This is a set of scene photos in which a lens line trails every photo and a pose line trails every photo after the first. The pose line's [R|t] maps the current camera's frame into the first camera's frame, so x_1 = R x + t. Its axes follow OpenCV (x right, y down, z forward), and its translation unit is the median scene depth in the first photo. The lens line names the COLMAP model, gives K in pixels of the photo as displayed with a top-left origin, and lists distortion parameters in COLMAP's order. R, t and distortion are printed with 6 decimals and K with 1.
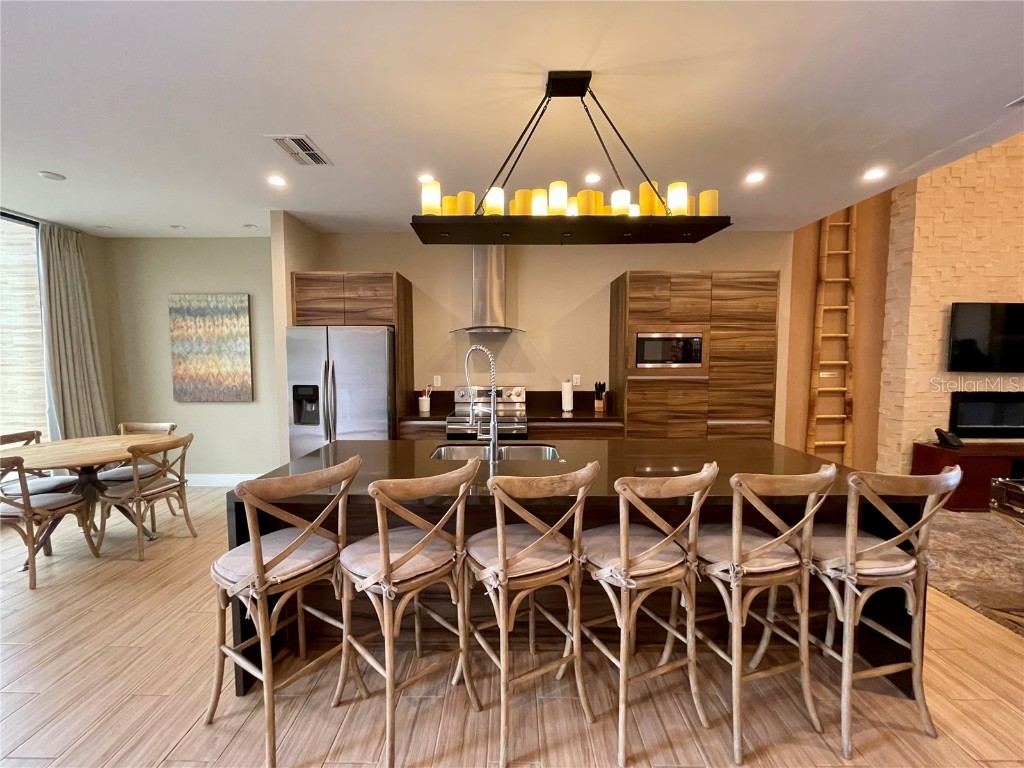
lens RADIAL K [[417.2, 0, 507.3], [0, 417.2, 382.9], [0, 0, 1]] dist [0.000318, 0.000427]
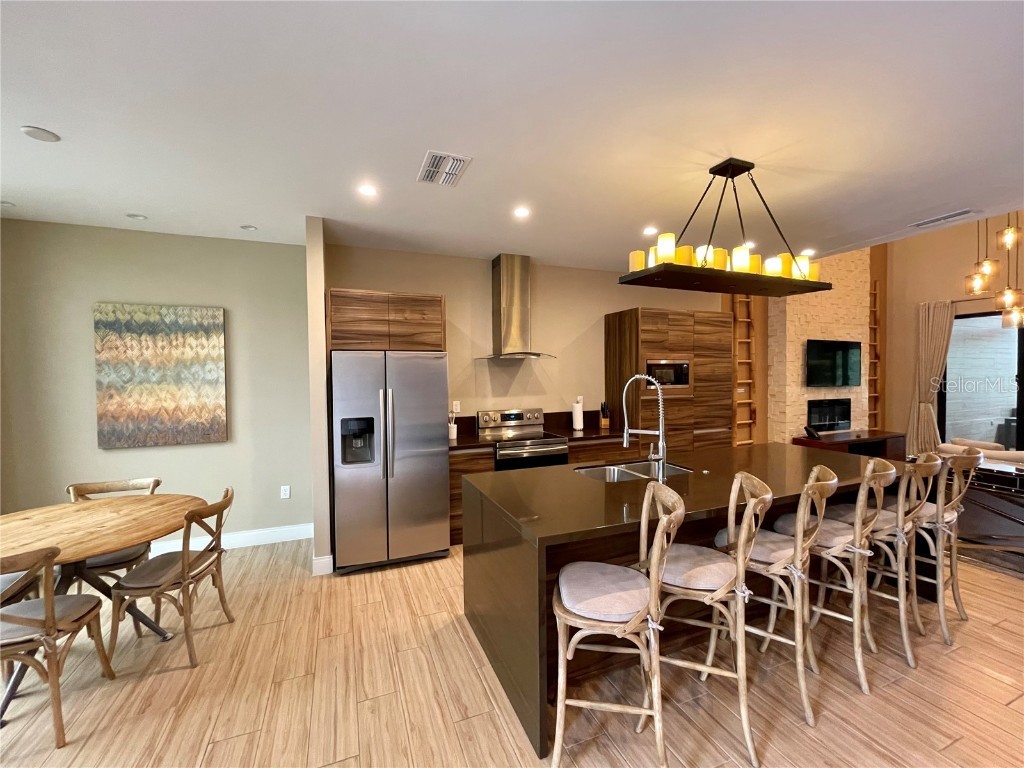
lens RADIAL K [[417.2, 0, 505.6], [0, 417.2, 383.6], [0, 0, 1]] dist [0.000318, 0.000427]
pose [[0.924748, -0.017641, 0.380170, -0.434749], [0.033527, 0.998818, -0.035206, -0.020758], [-0.379100, 0.045303, 0.924246, 0.055360]]
